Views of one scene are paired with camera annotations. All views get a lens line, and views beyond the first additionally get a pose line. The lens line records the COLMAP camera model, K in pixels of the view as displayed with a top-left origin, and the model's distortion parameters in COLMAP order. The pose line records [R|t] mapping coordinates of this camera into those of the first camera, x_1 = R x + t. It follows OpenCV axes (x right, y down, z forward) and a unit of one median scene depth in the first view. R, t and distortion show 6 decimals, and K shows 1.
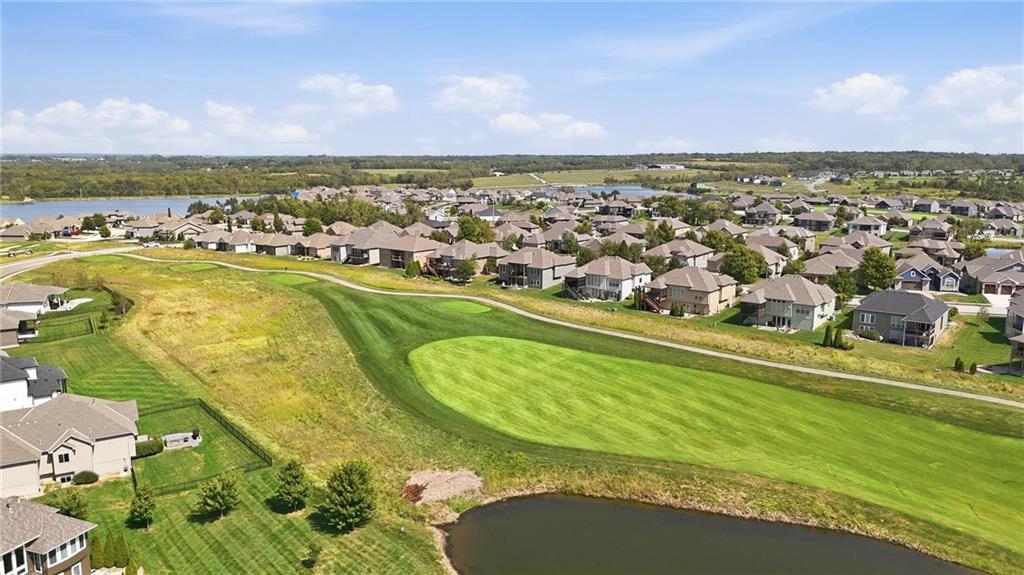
lens RADIAL K [[756.1, 0, 511.9], [0, 756.1, 288.9], [0, 0, 1]] dist [0.076792, -0.075699]
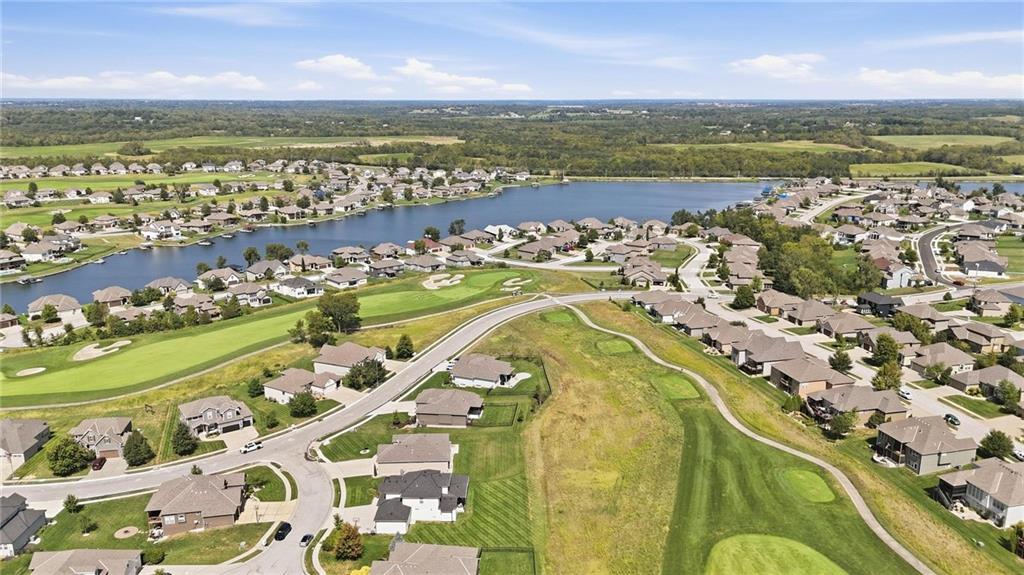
lens RADIAL K [[756.1, 0, 511.9], [0, 756.1, 288.9], [0, 0, 1]] dist [0.076792, -0.075699]
pose [[0.789302, 0.154546, -0.594237, 0.286737], [-0.110006, 0.987739, 0.110768, -0.458436], [0.604070, -0.022060, 0.796626, -0.067416]]
